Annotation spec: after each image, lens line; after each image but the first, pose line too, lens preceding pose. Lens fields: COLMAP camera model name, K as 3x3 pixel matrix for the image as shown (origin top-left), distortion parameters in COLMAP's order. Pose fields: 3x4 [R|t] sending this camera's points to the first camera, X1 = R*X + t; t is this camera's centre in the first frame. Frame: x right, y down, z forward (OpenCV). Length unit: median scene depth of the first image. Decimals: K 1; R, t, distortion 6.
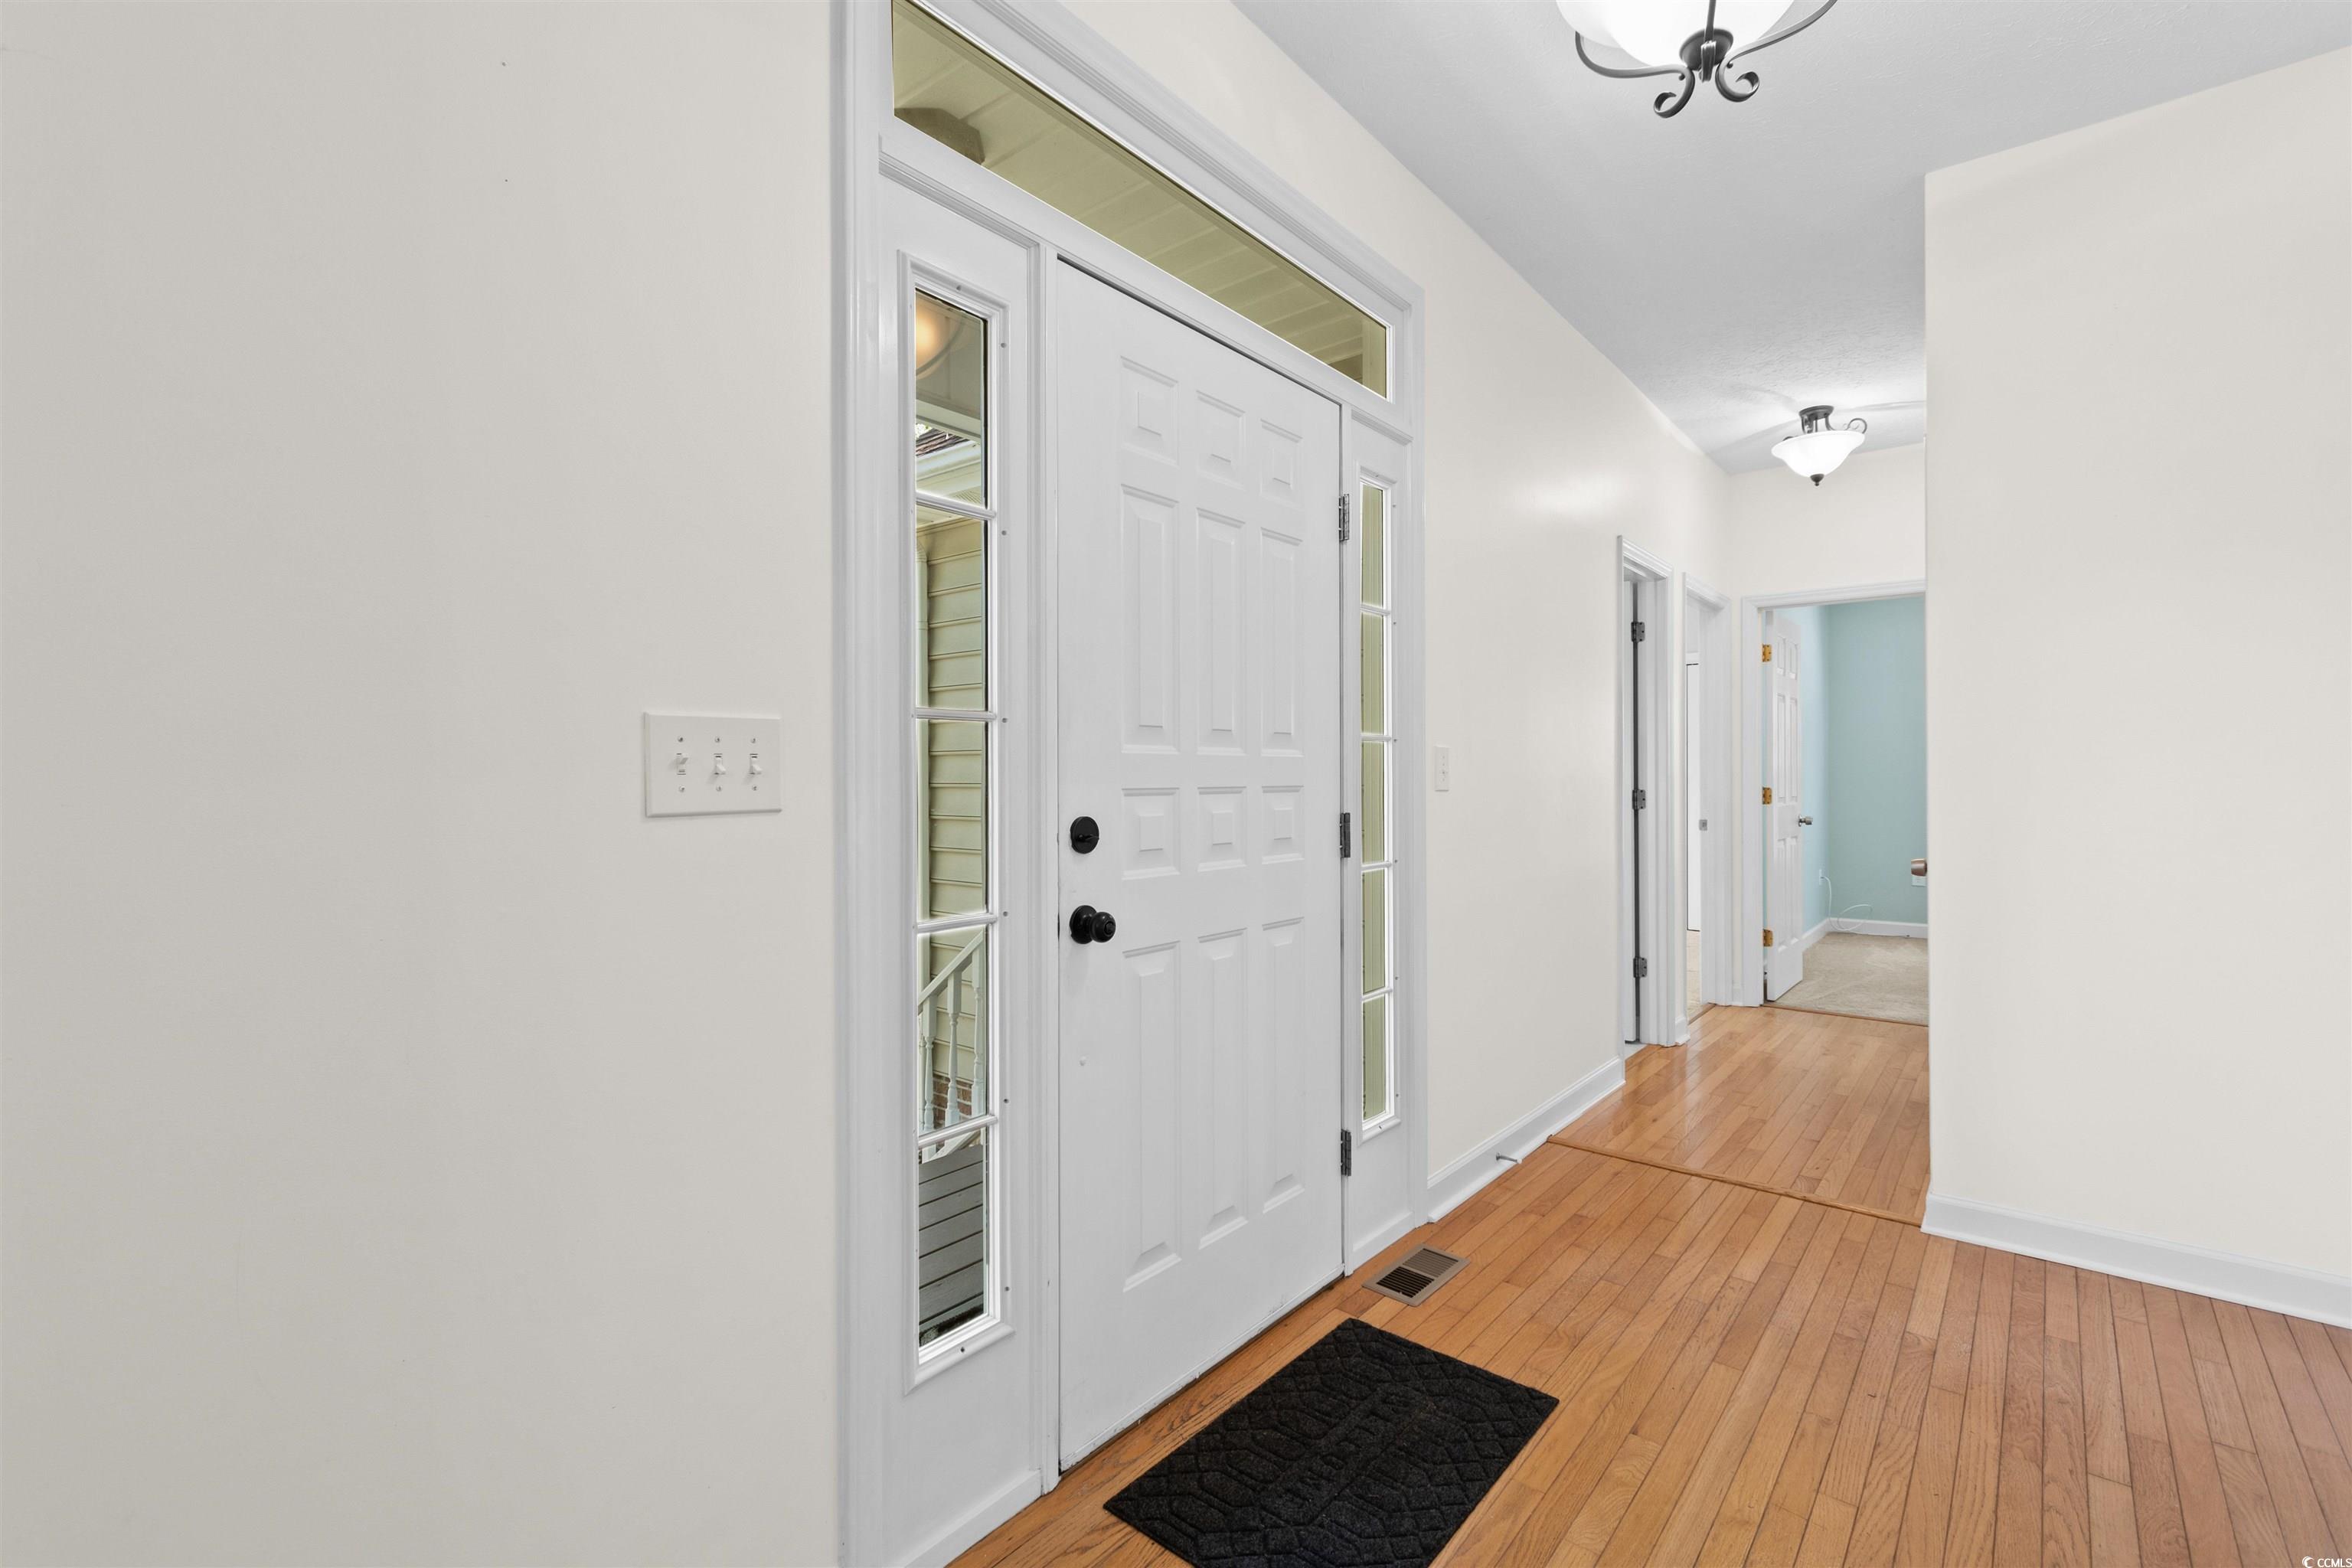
lens RADIAL K [[1035.3, 0, 1173.8], [0, 1035.3, 779.4], [0, 0, 1]] dist [0.004466, -0.001459]
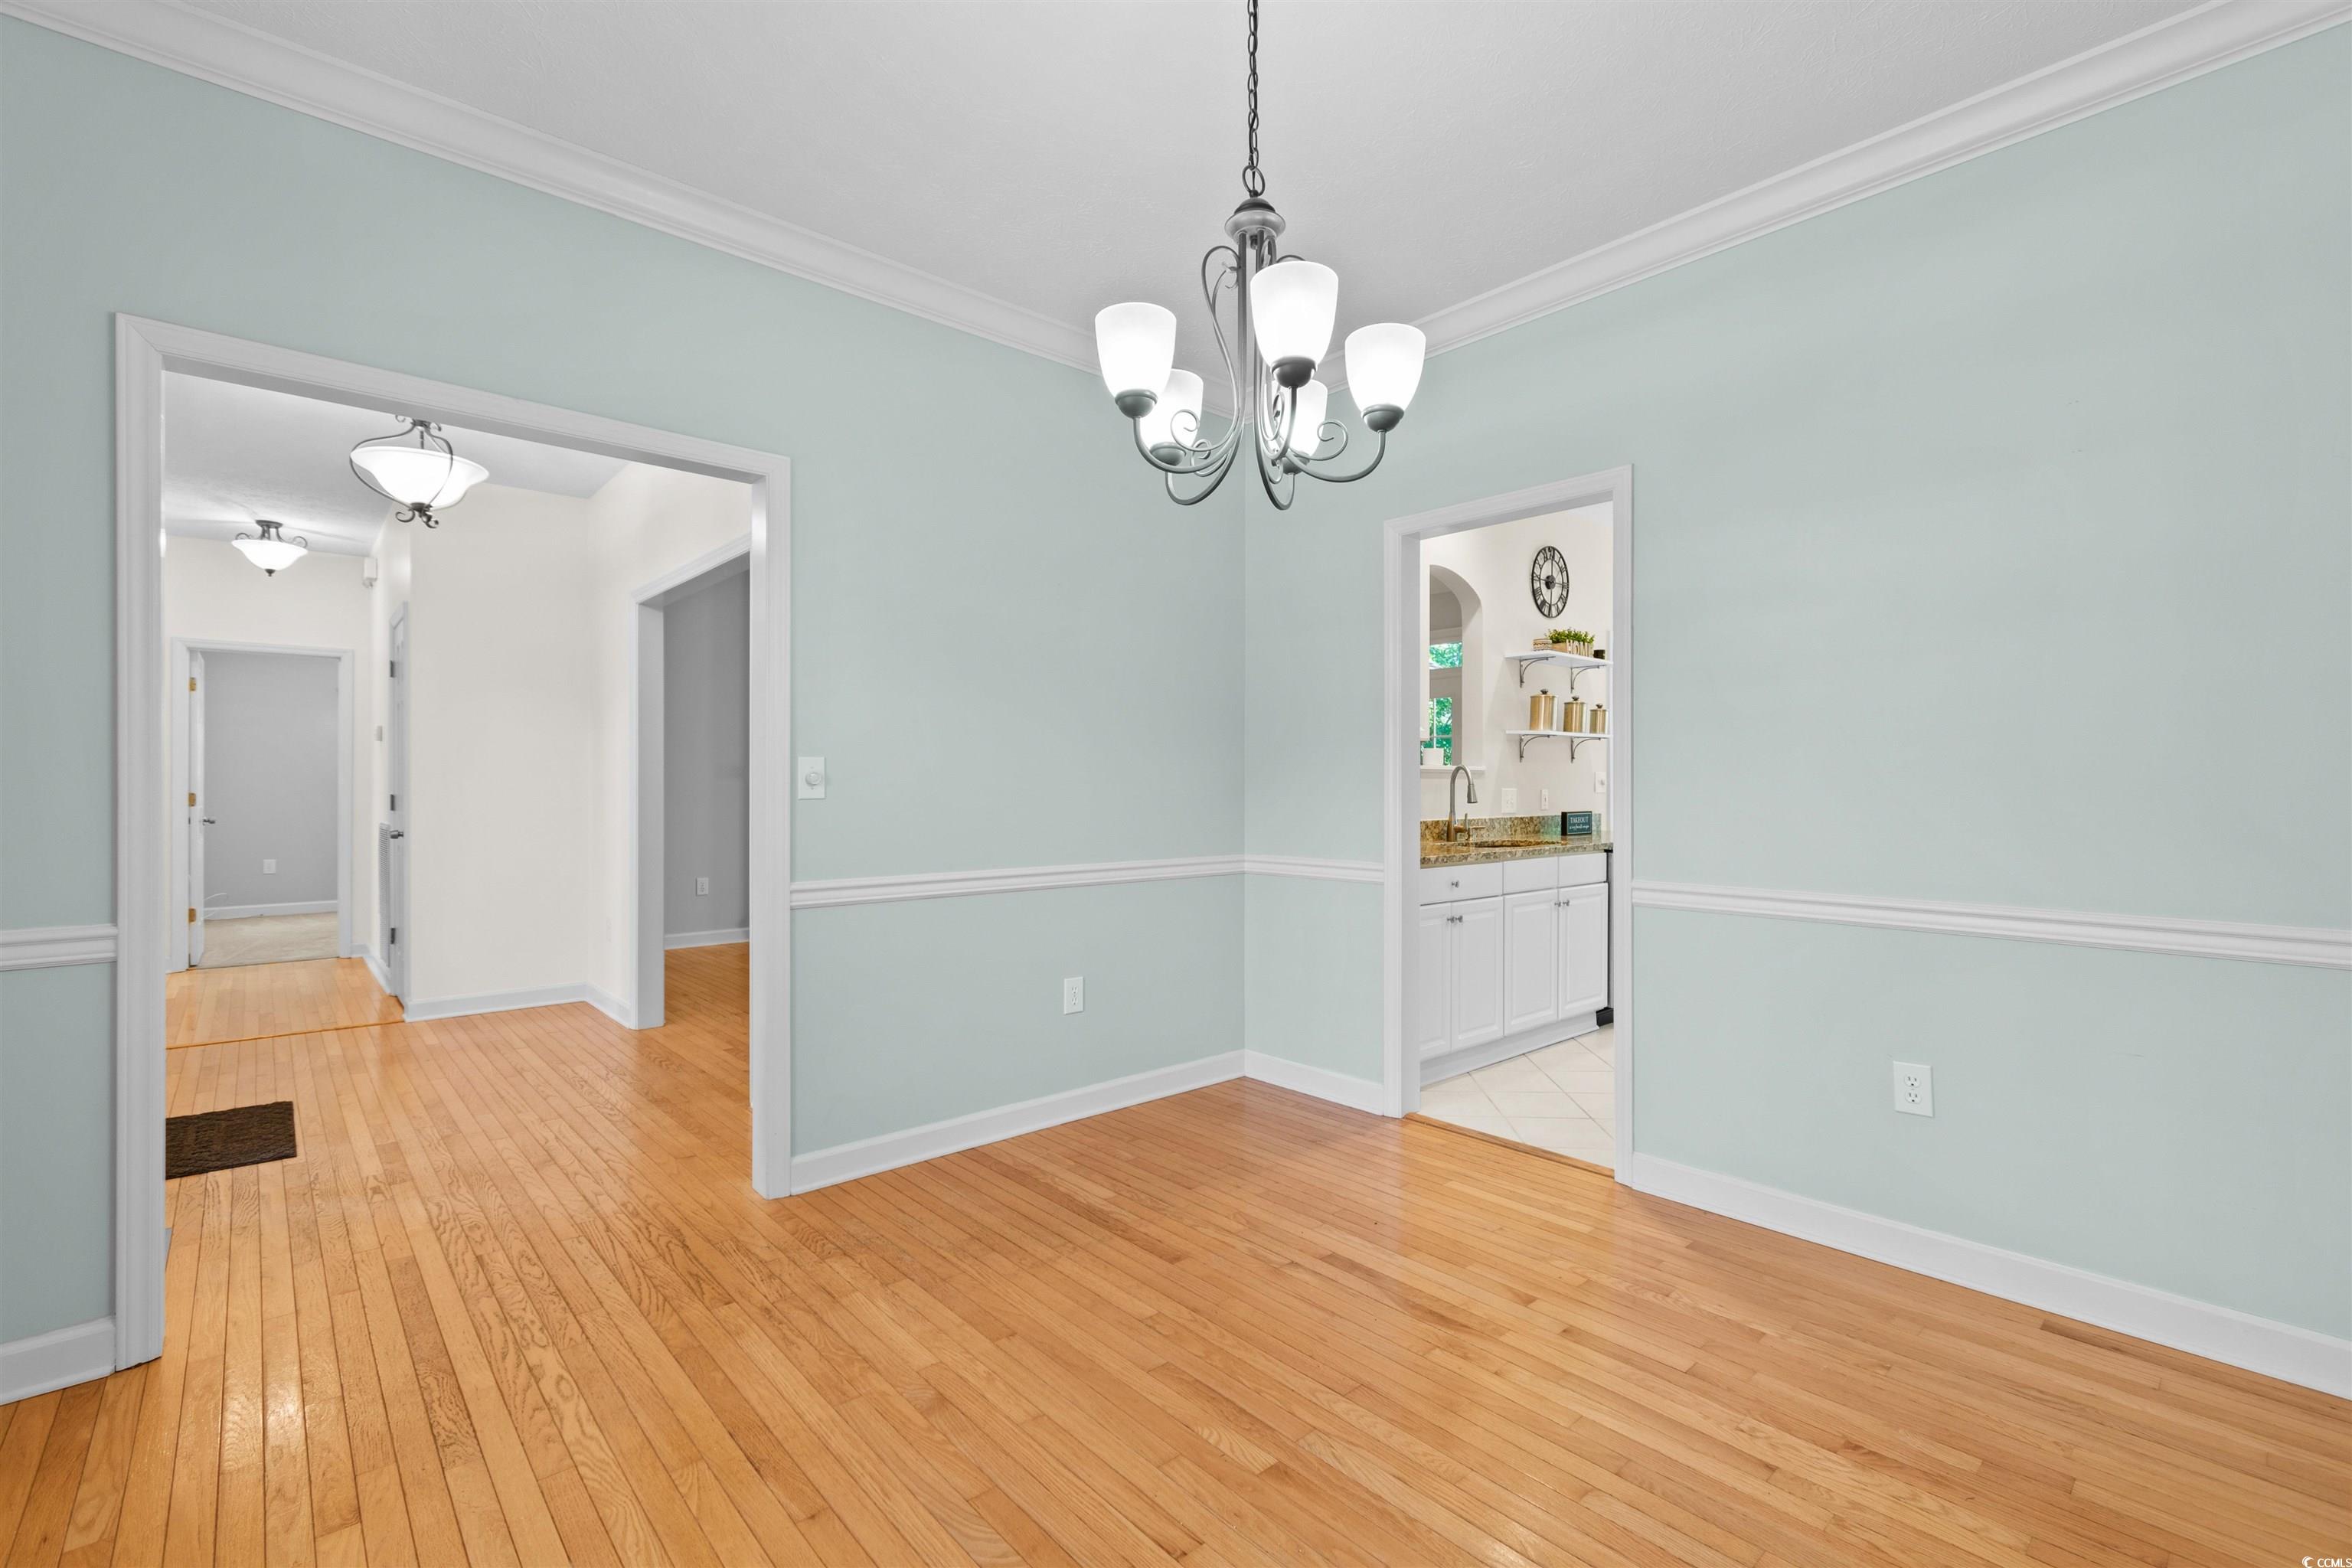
lens RADIAL K [[1035.3, 0, 1180.1], [0, 1035.3, 775.2], [0, 0, 1]] dist [0.004466, -0.001459]
pose [[0.141120, 0.008465, 0.989956, -1.083572], [0.004652, 0.999947, -0.009213, 0.007835], [-0.989982, 0.005905, 0.141073, -0.759318]]
